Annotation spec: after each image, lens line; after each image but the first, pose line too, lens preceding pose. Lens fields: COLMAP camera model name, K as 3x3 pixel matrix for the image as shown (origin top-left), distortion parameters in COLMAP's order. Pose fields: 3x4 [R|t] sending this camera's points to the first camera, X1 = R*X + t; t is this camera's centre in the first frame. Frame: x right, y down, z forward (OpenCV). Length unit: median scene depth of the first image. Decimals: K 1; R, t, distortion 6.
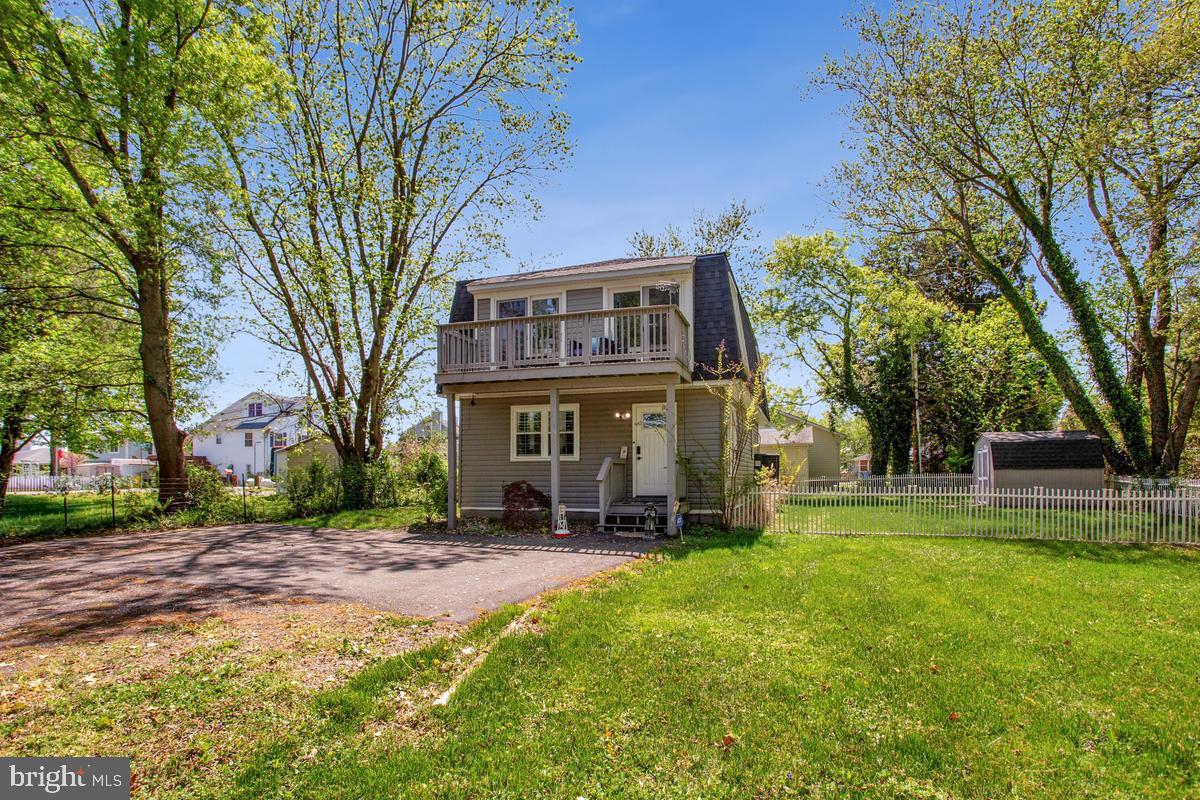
lens RADIAL K [[636.4, 0, 599.9], [0, 636.4, 479.4], [0, 0, 1]] dist [-0.048296, -0.000045]
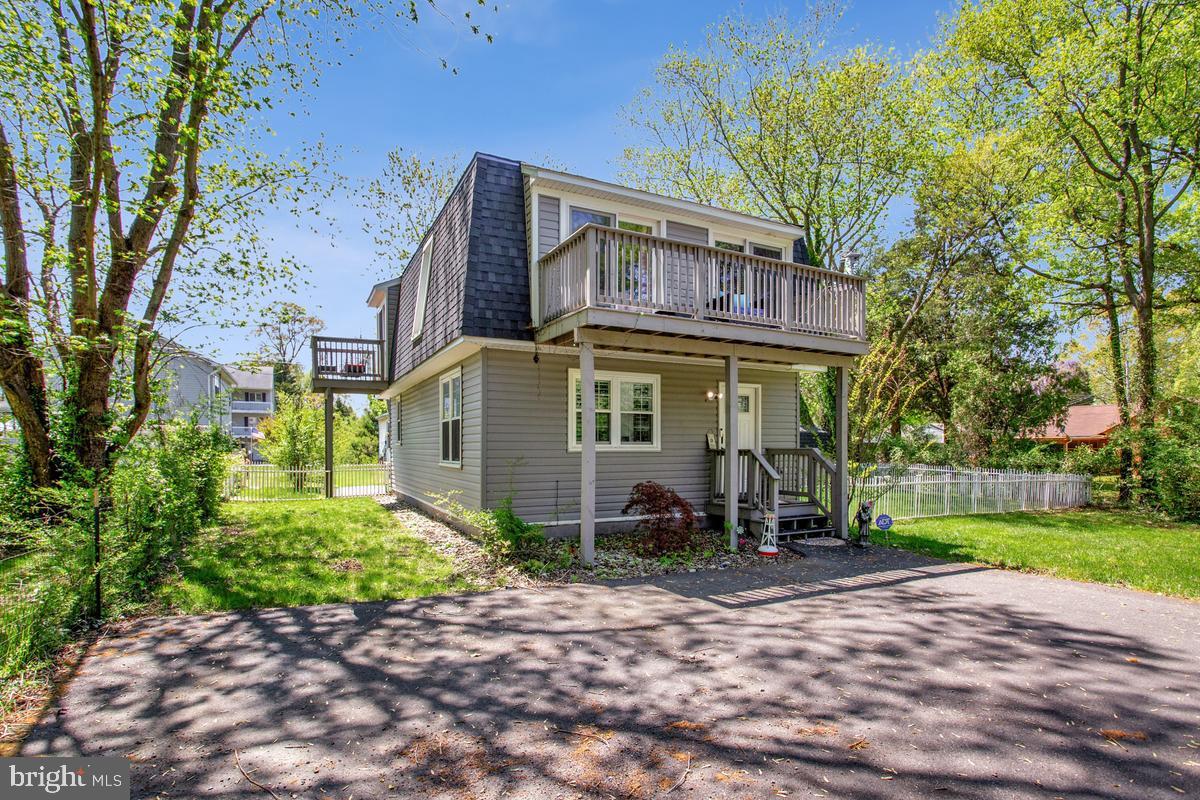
lens RADIAL K [[643.4, 0, 630.0], [0, 643.4, 455.0], [0, 0, 1]] dist [-0.019540, -0.000857]
pose [[0.669924, -0.003589, 0.742421, -0.609397], [0.005721, 0.999984, -0.000328, -0.024526], [-0.742408, 0.004467, 0.669933, 0.509517]]
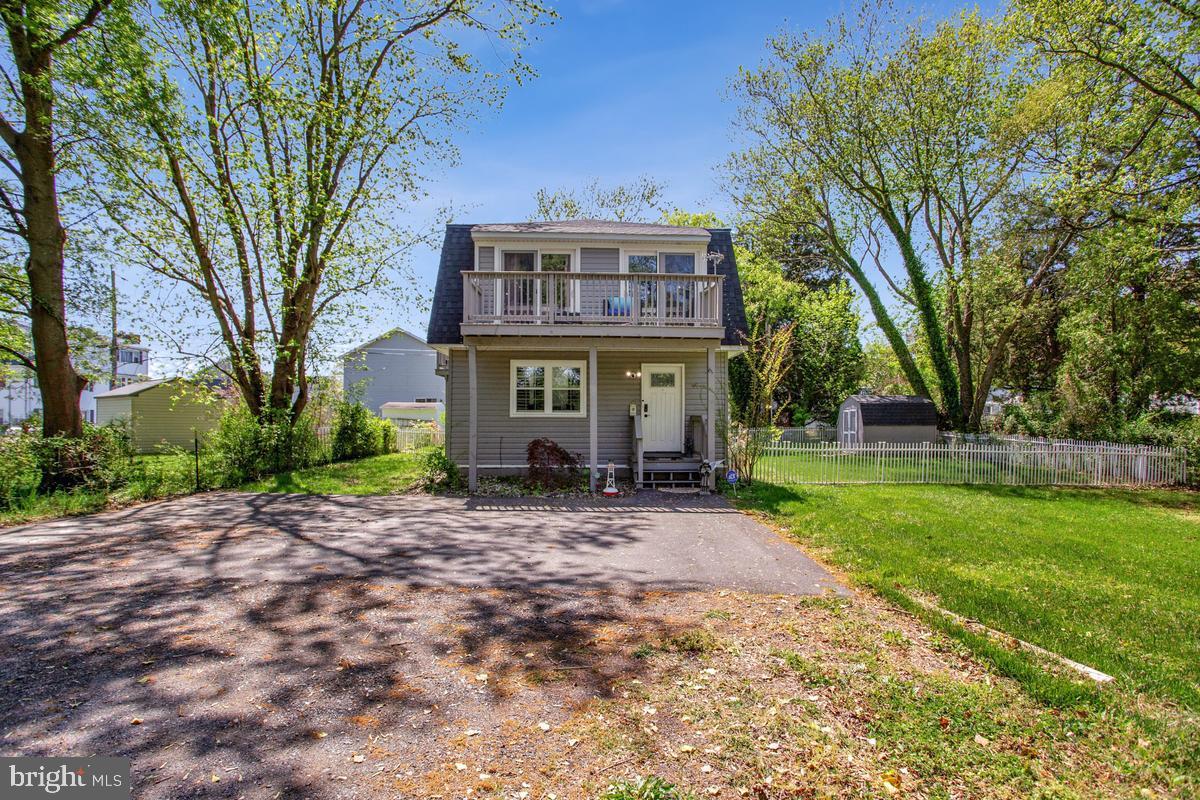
lens RADIAL K [[597.1, 0, 601.9], [0, 597.1, 423.6], [0, 0, 1]] dist [-0.056717, 0.025959]
pose [[0.938355, 0.005533, 0.345630, -0.331586], [-0.003096, 0.999966, -0.007603, -0.012190], [-0.345660, 0.006064, 0.938340, 0.101181]]
